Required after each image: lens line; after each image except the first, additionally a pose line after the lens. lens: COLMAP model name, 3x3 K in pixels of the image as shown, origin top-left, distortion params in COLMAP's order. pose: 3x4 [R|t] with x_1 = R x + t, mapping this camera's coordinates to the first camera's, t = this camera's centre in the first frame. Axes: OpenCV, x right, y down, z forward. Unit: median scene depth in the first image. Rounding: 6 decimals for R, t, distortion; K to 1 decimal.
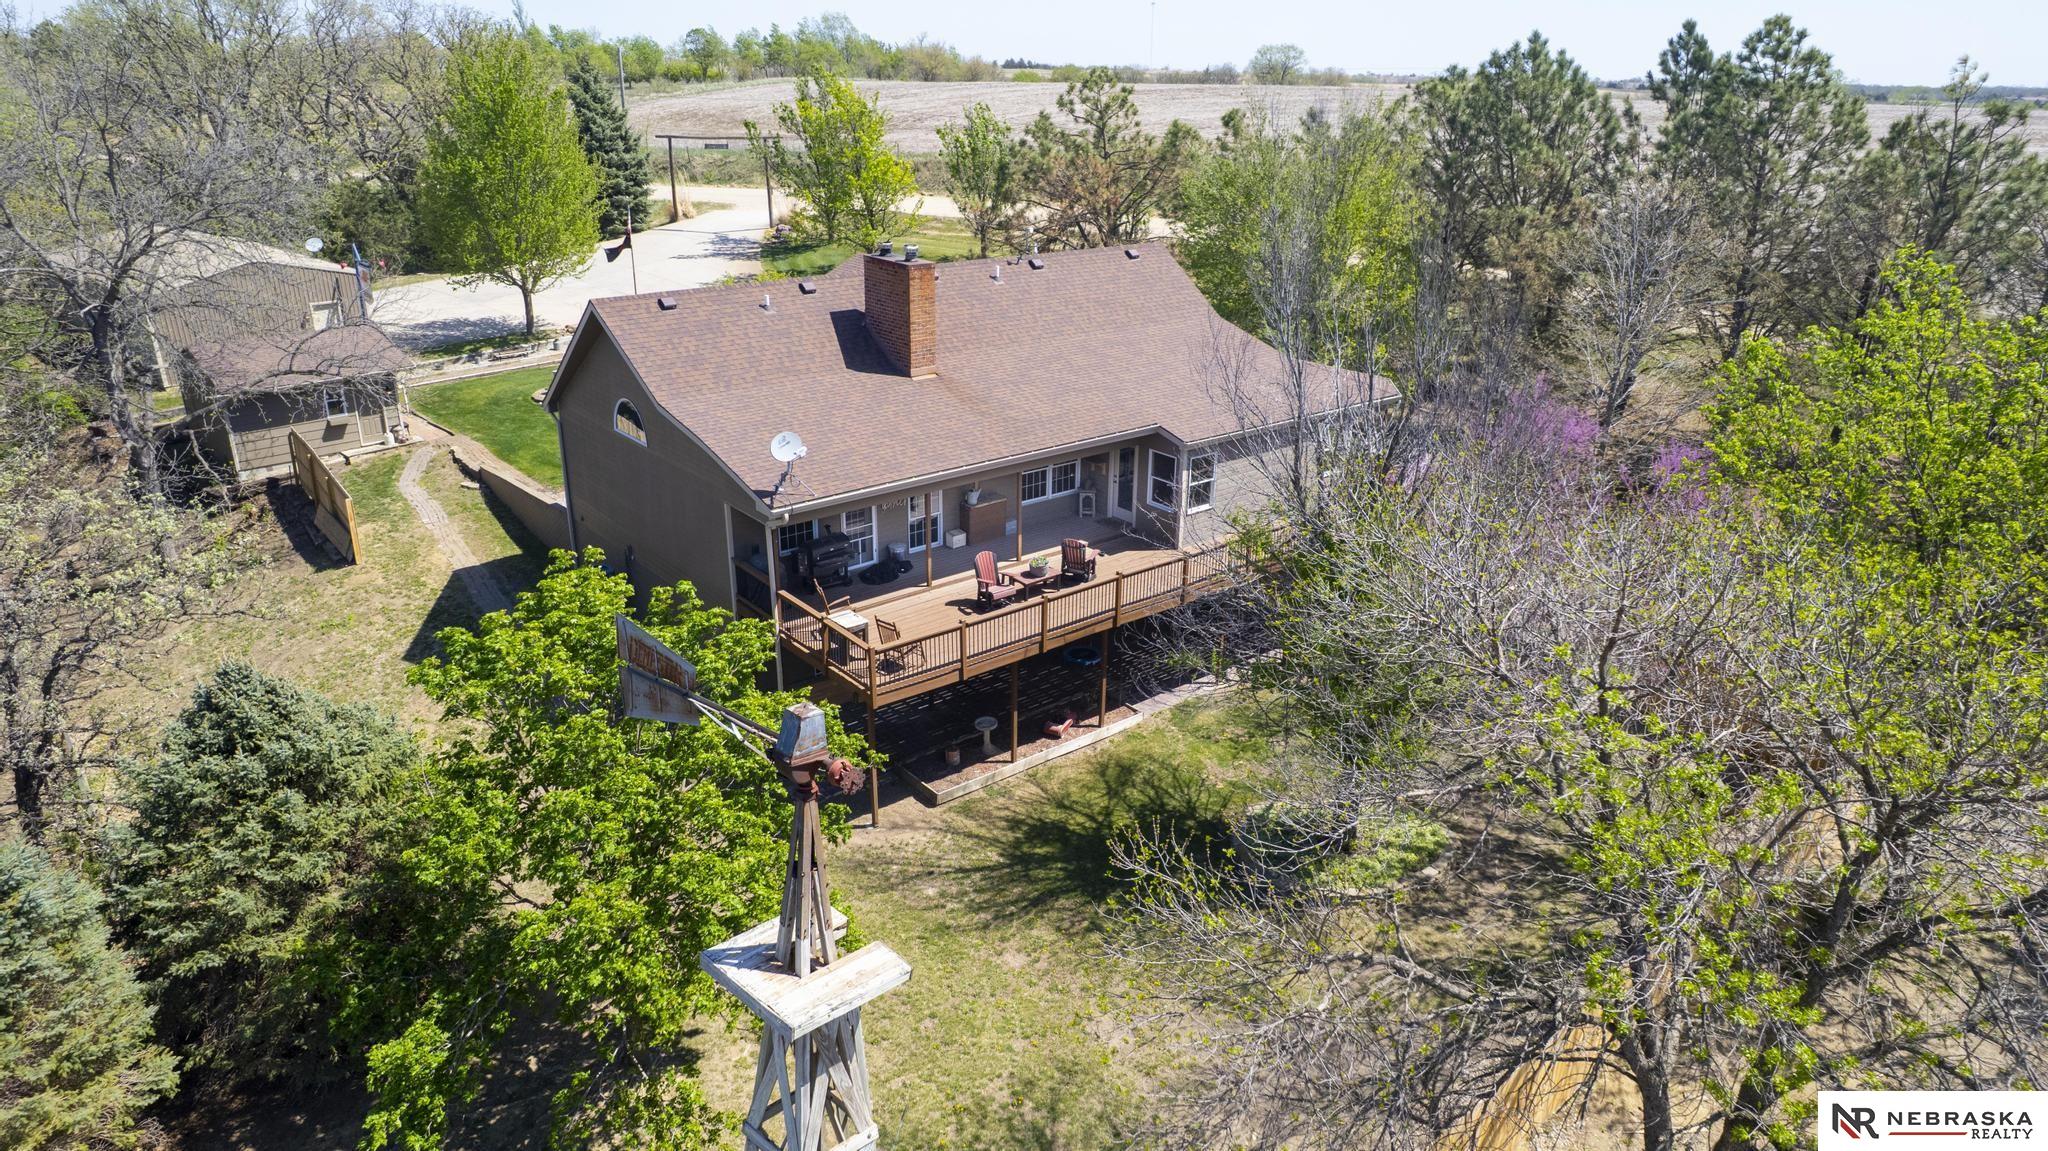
lens RADIAL K [[1316.5, 0, 1024.0], [0, 1316.5, 575.5], [0, 0, 1]] dist [-0.075883, 0.077339]
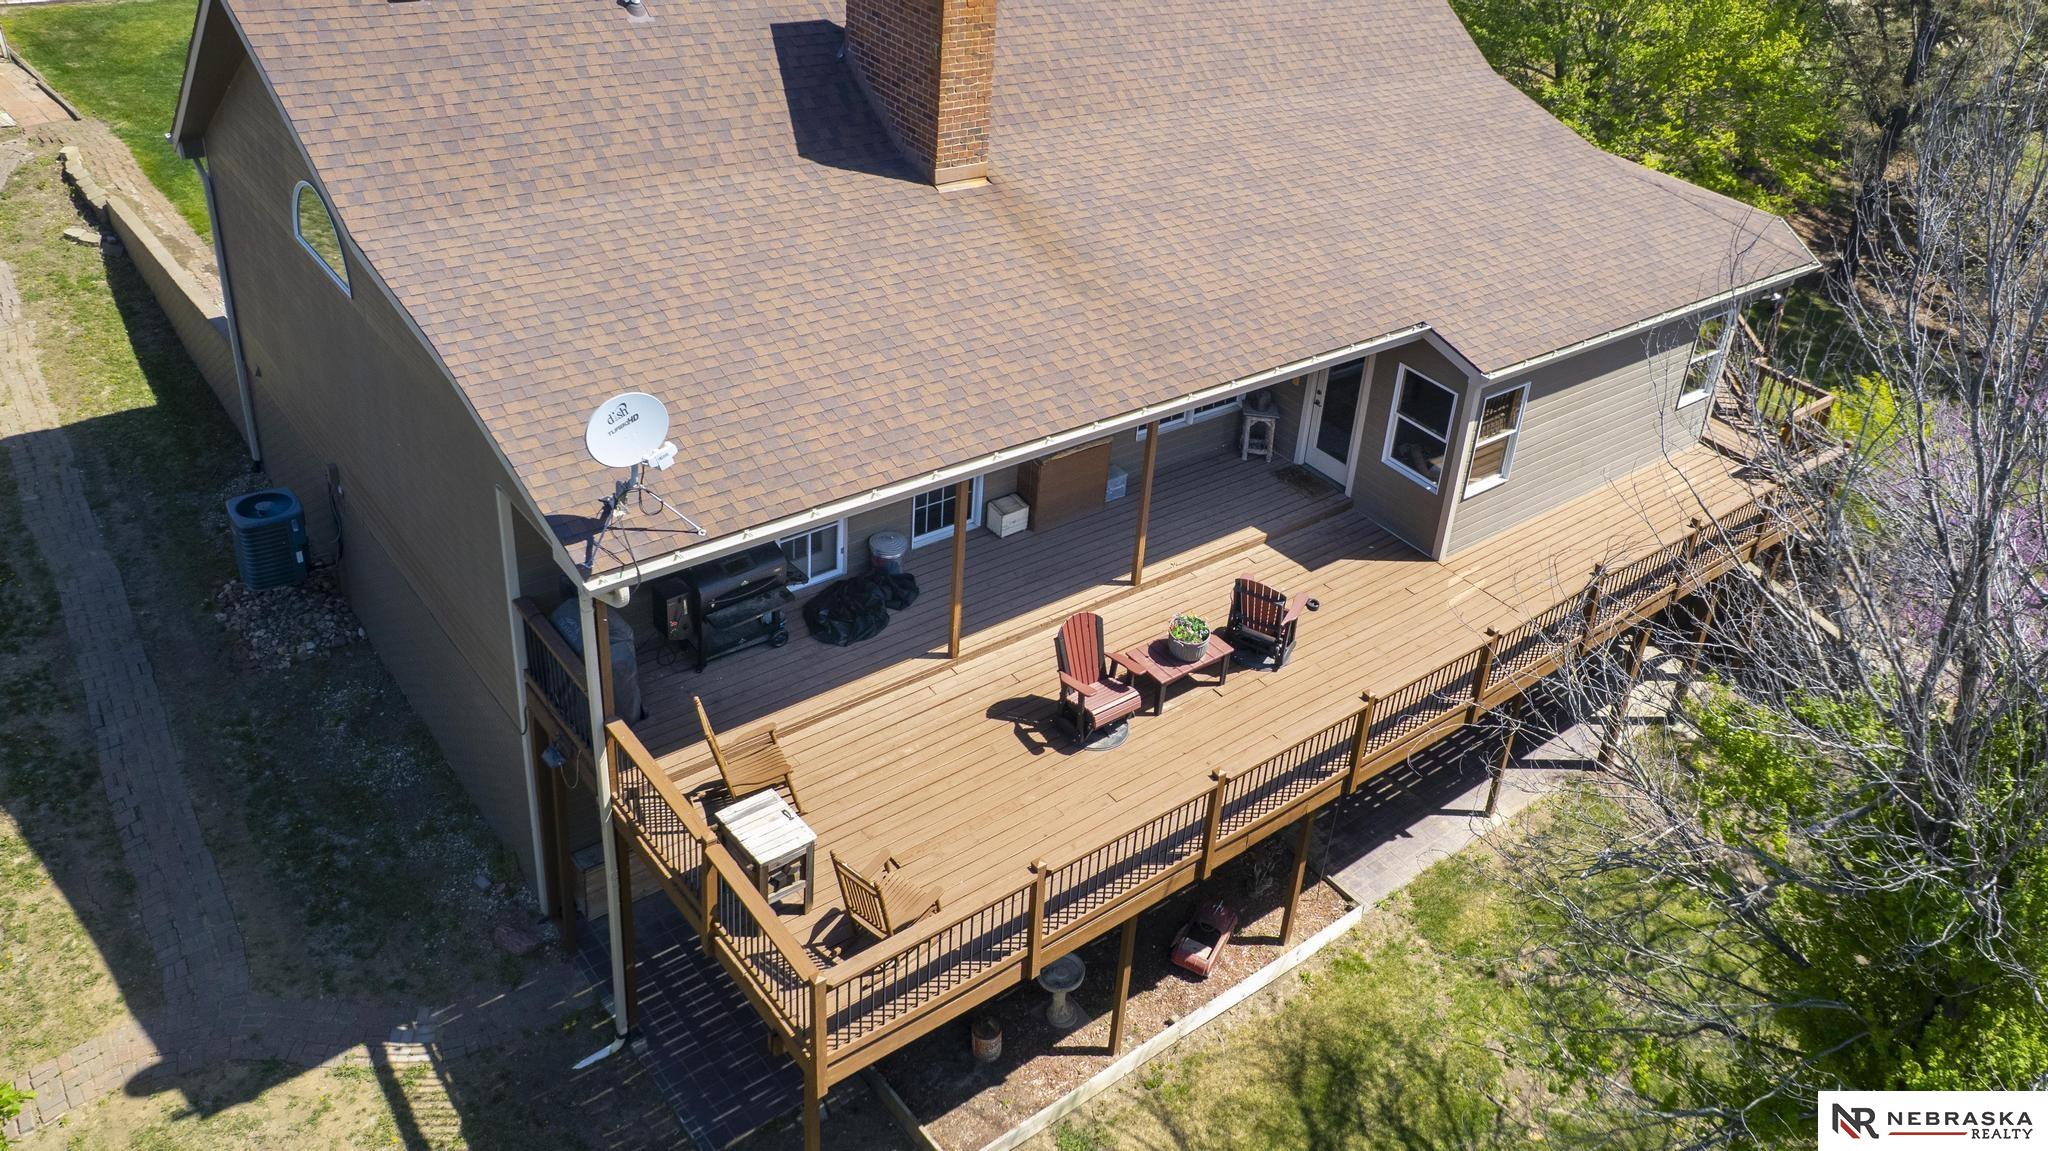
lens RADIAL K [[1640.1, 0, 1256.9], [0, 1640.1, 457.9], [0, 0, 1]] dist [-0.038249, -0.007762]
pose [[0.988591, 0.061195, 0.137633, -0.046717], [-0.077009, 0.990643, 0.112679, -0.131731], [-0.129450, -0.121992, 0.984053, 0.388448]]
